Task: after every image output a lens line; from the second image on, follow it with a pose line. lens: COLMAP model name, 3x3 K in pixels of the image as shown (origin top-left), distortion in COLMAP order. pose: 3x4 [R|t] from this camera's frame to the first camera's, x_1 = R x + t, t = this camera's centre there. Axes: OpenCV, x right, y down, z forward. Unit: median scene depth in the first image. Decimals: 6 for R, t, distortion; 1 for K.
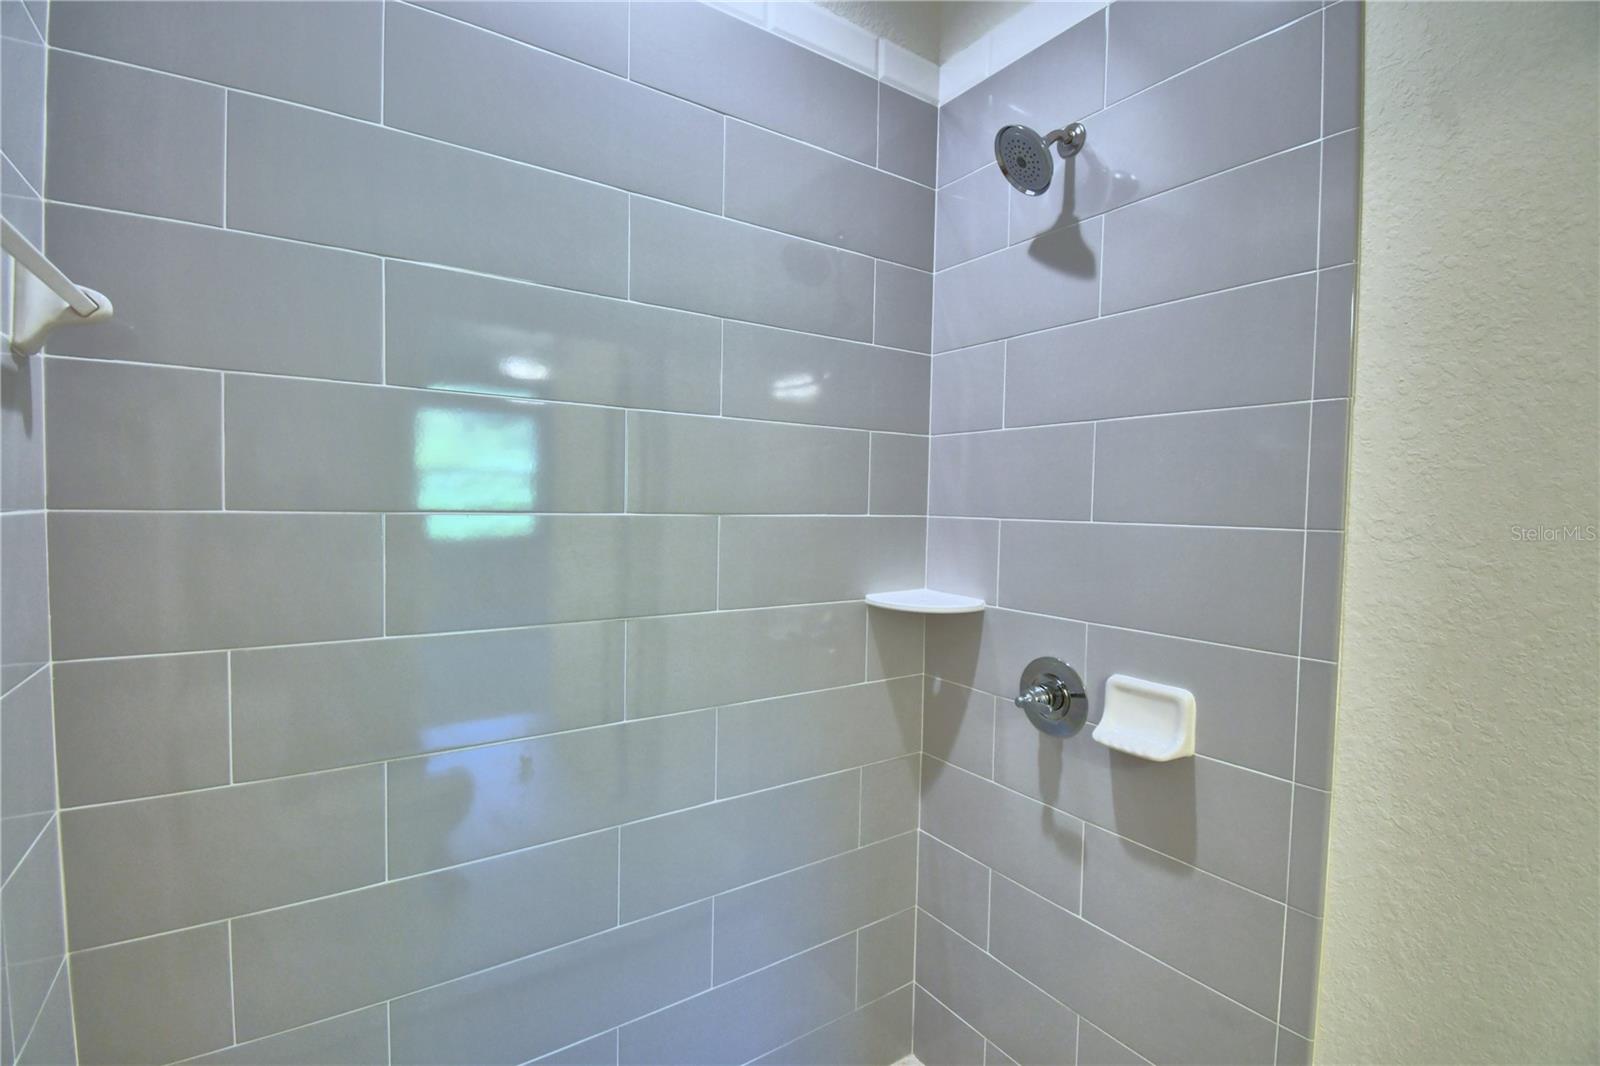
lens RADIAL K [[724.7, 0, 796.7], [0, 724.7, 527.7], [0, 0, 1]] dist [-0.011941, -0.002735]
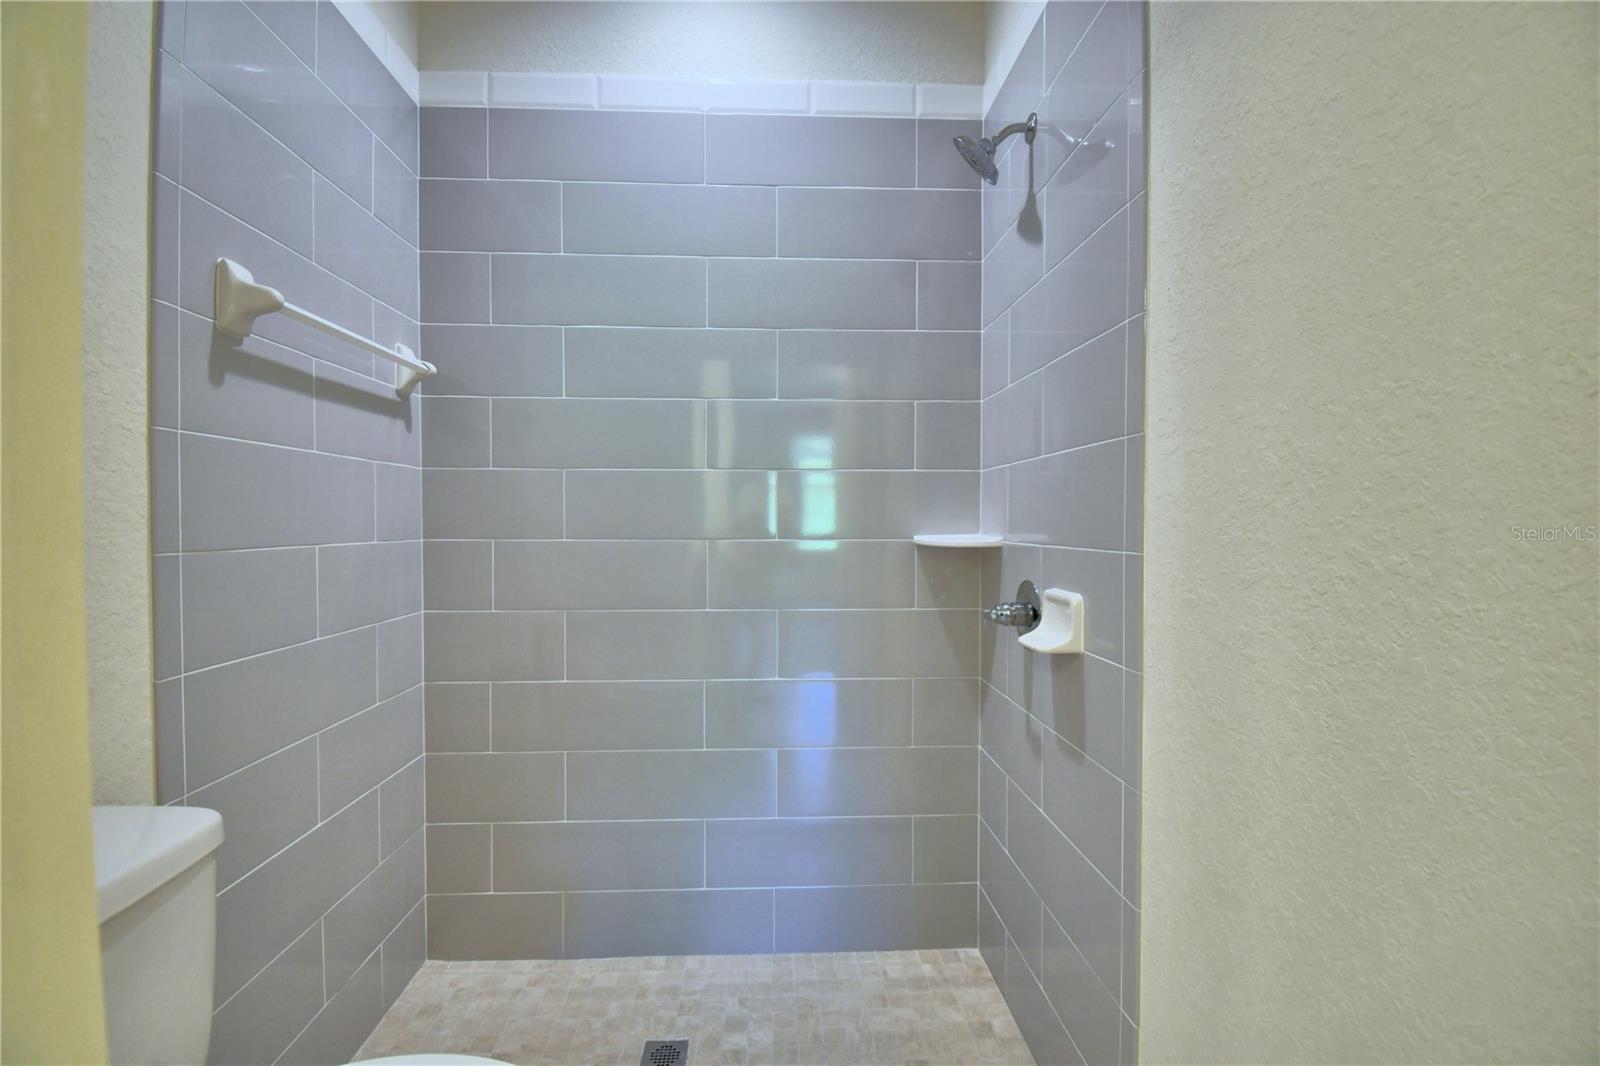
lens RADIAL K [[724.7, 0, 802.6], [0, 724.7, 531.9], [0, 0, 1]] dist [-0.011941, -0.002735]
pose [[0.851323, -0.011174, -0.524523, 0.647570], [-0.004178, 0.999597, -0.028077, 0.137187], [0.524625, 0.026094, 0.850933, -0.151464]]
